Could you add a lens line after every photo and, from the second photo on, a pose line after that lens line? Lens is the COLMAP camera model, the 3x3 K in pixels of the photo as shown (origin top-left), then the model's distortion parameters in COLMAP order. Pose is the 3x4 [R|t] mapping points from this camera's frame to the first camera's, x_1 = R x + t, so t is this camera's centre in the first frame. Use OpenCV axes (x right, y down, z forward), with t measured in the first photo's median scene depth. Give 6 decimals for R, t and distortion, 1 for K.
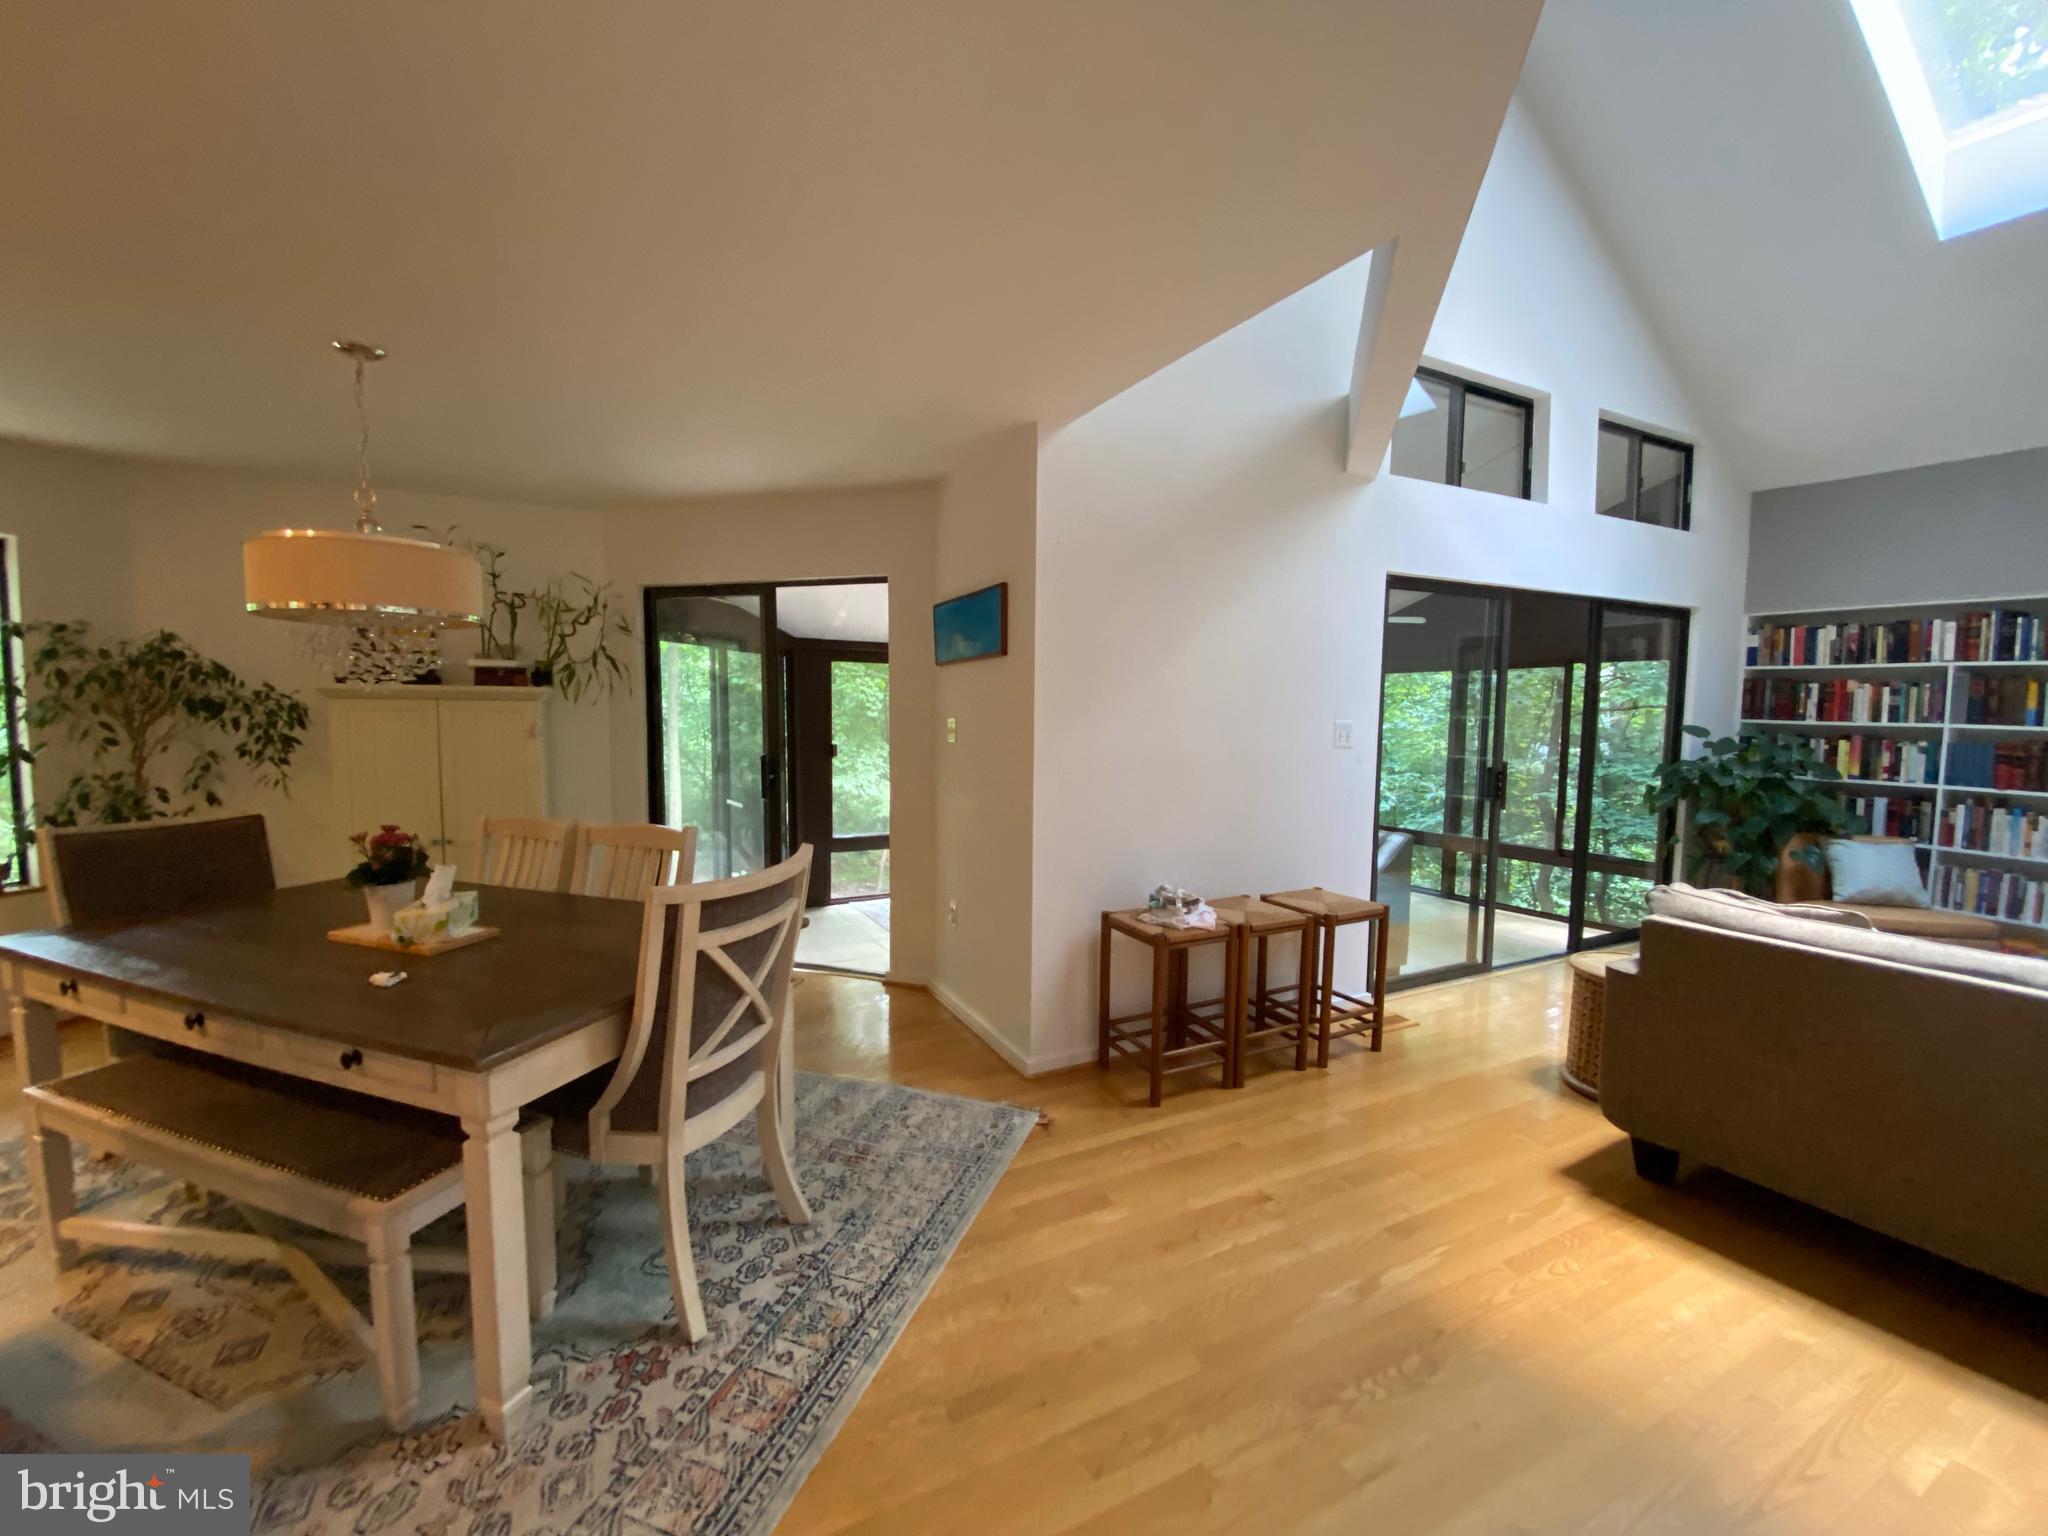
lens RADIAL K [[825.4, 0, 1024.0], [0, 825.4, 768.0], [0, 0, 1]] dist [0.026368, -0.022391]
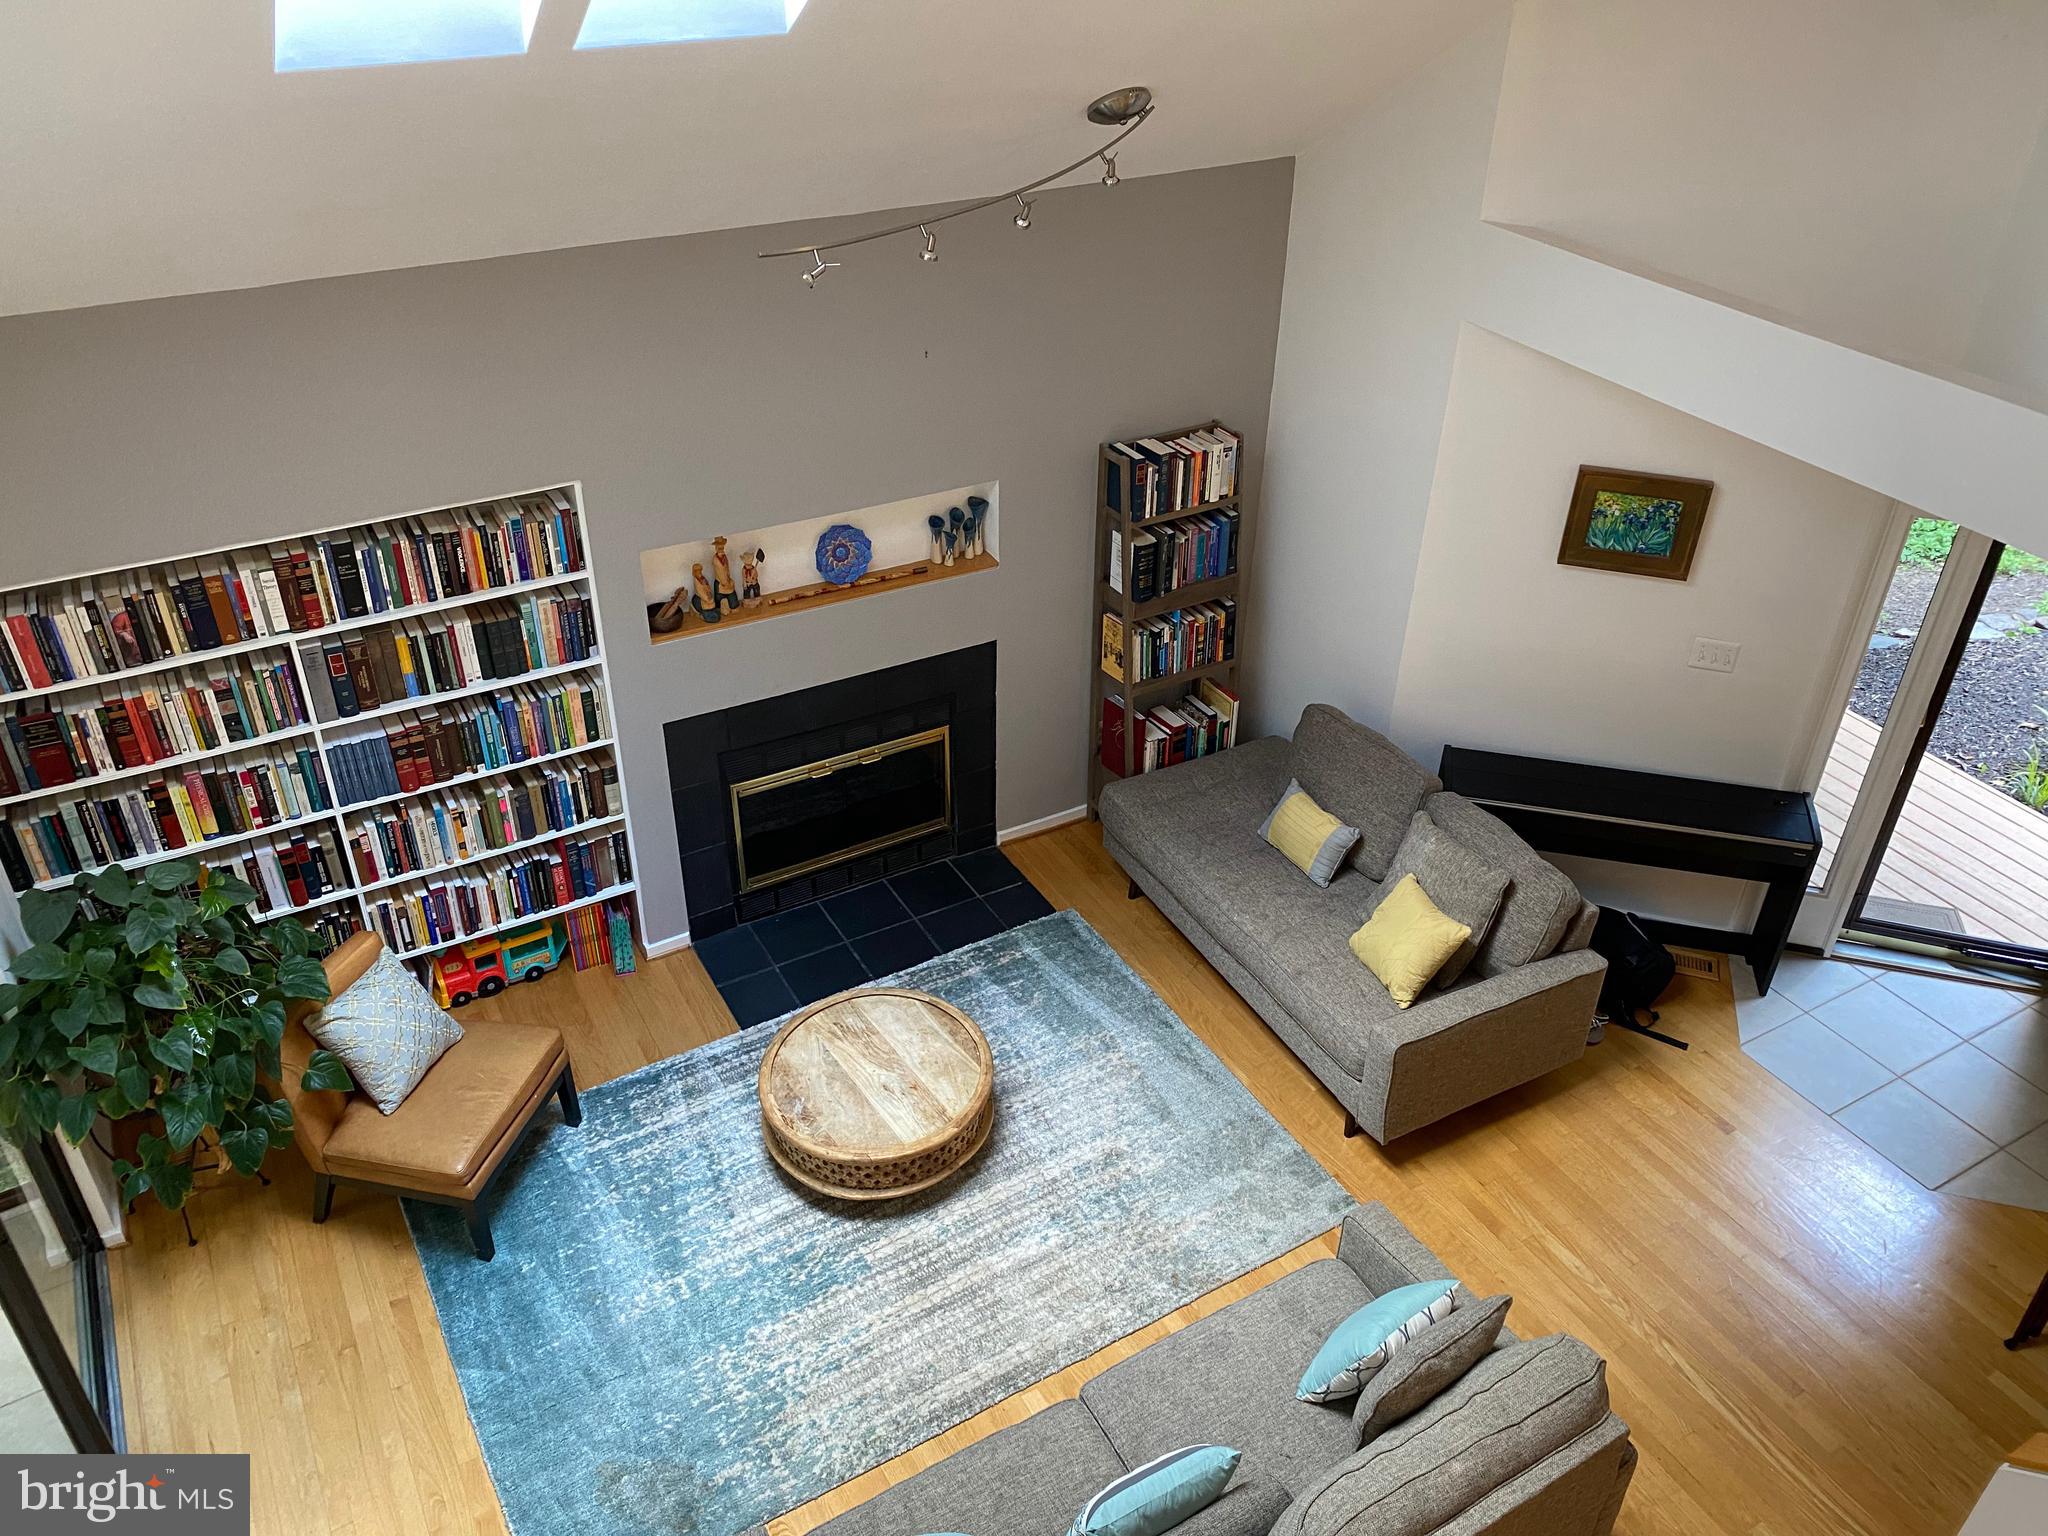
lens RADIAL K [[1543.7, 0, 1013.9], [0, 1543.7, 739.4], [0, 0, 1]] dist [0.035222, -0.003152]
pose [[-0.036286, -0.543757, 0.838458, 0.178017], [0.066392, 0.835845, 0.544936, -0.766303], [-0.997134, 0.075440, 0.005772, 0.592777]]
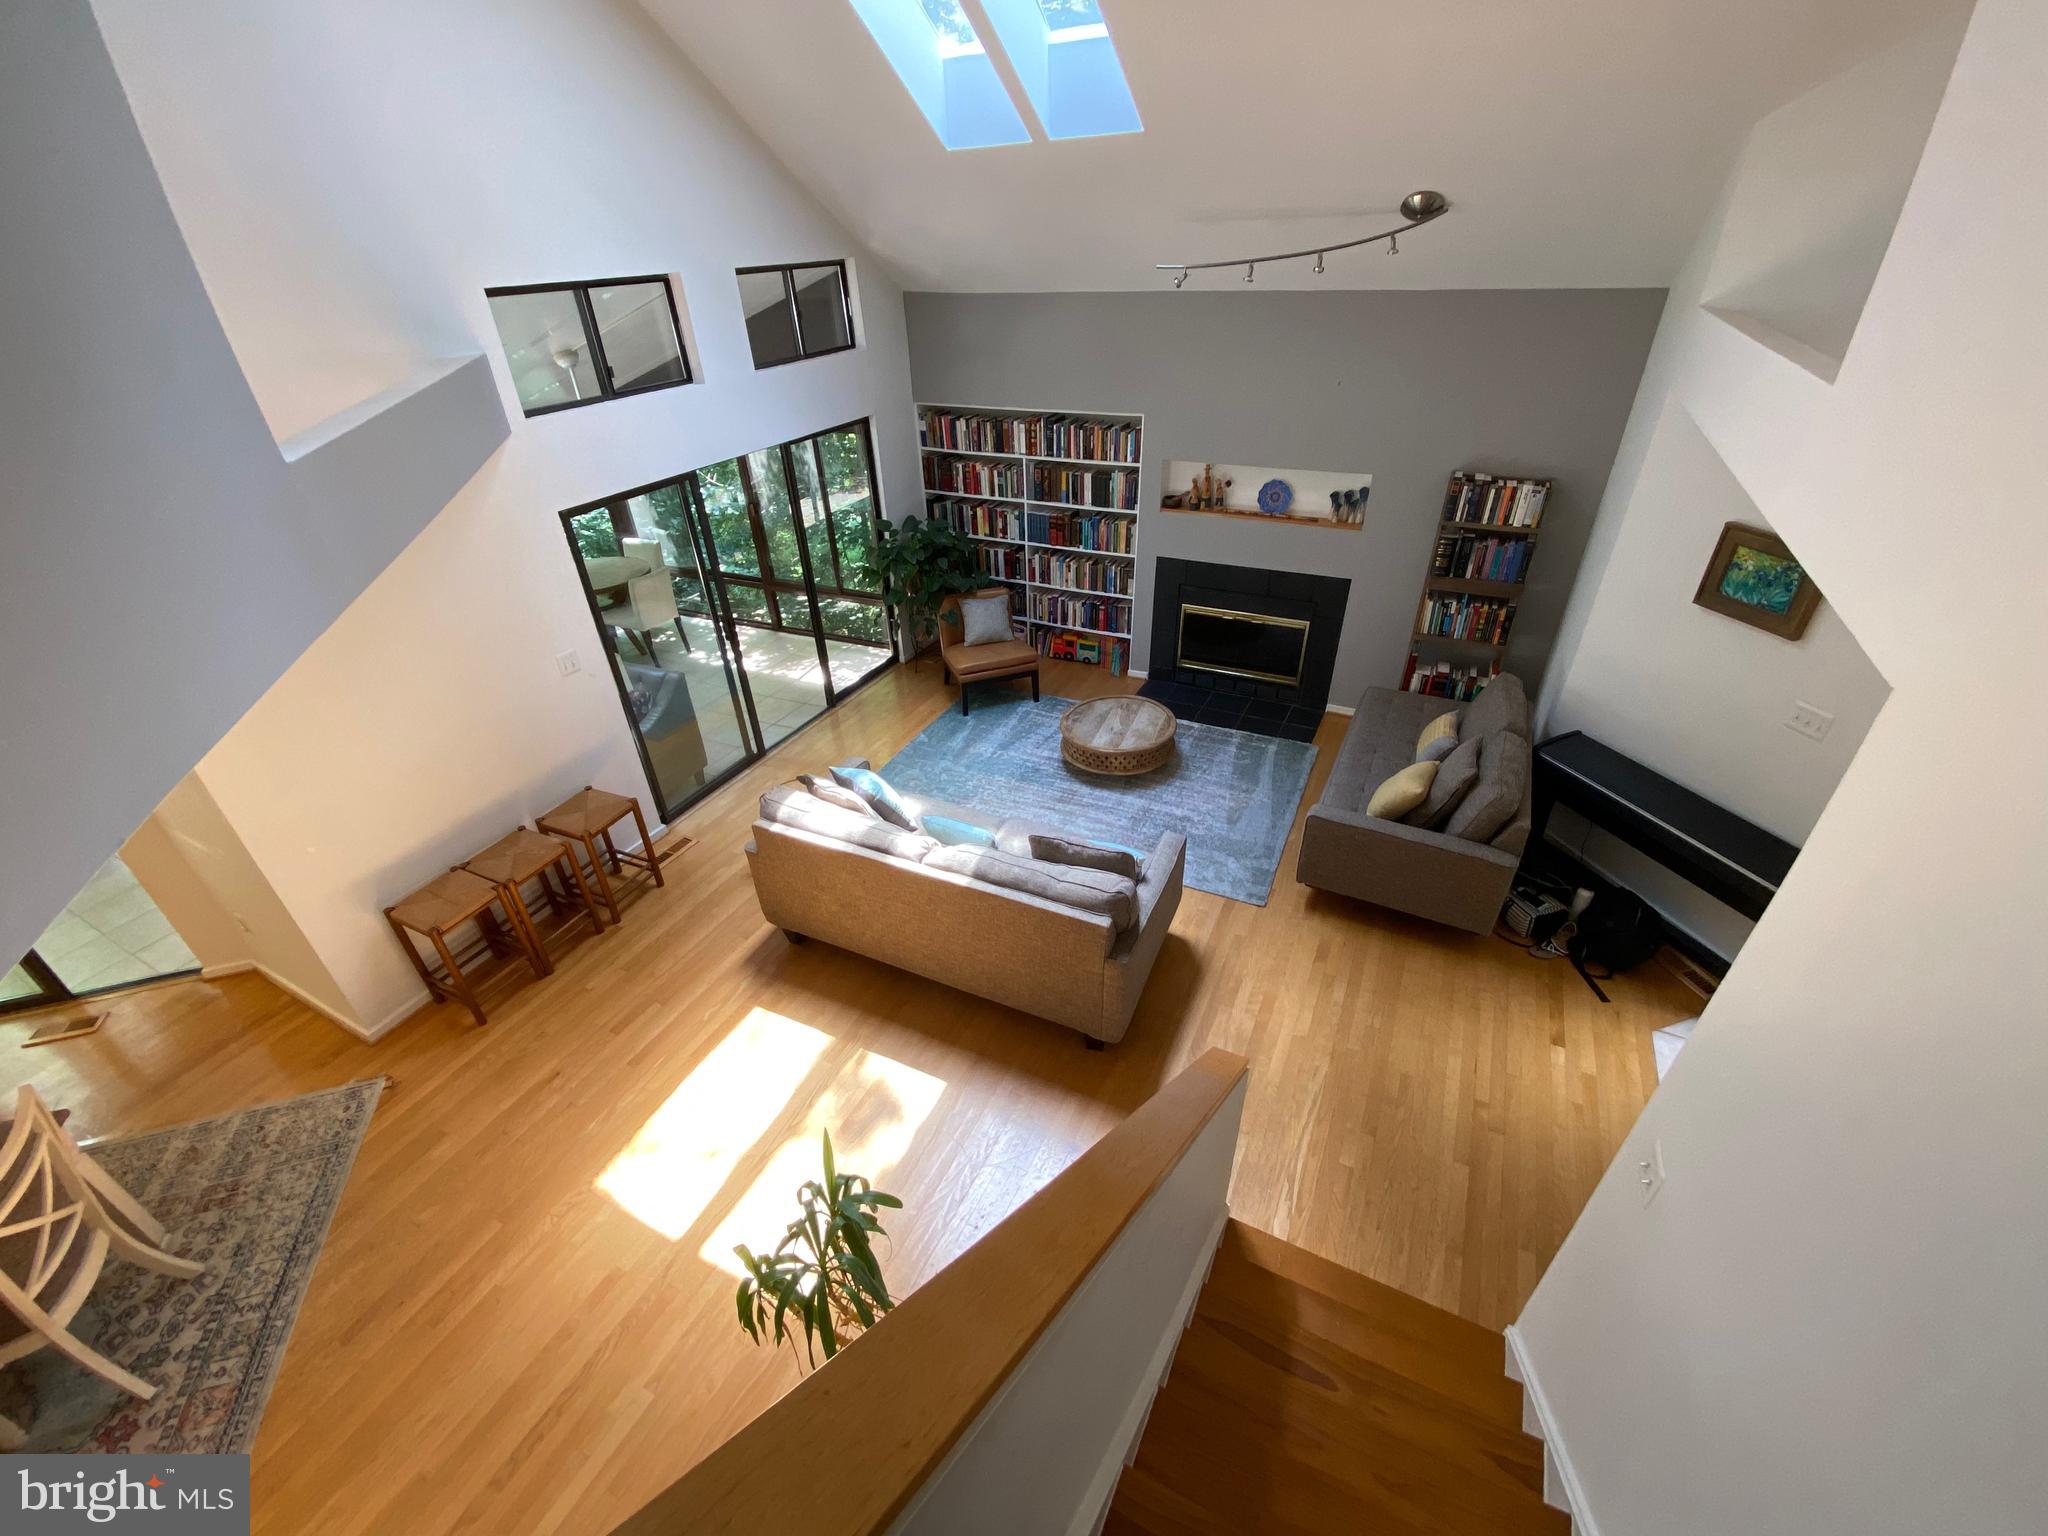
lens RADIAL K [[828.9, 0, 1015.0], [0, 828.9, 781.0], [0, 0, 1]] dist [0.023155, -0.020419]
pose [[0.810339, -0.354231, 0.466767, 0.294374], [0.088970, 0.861727, 0.499510, -0.440905], [-0.579168, -0.363244, 0.729807, -0.298812]]
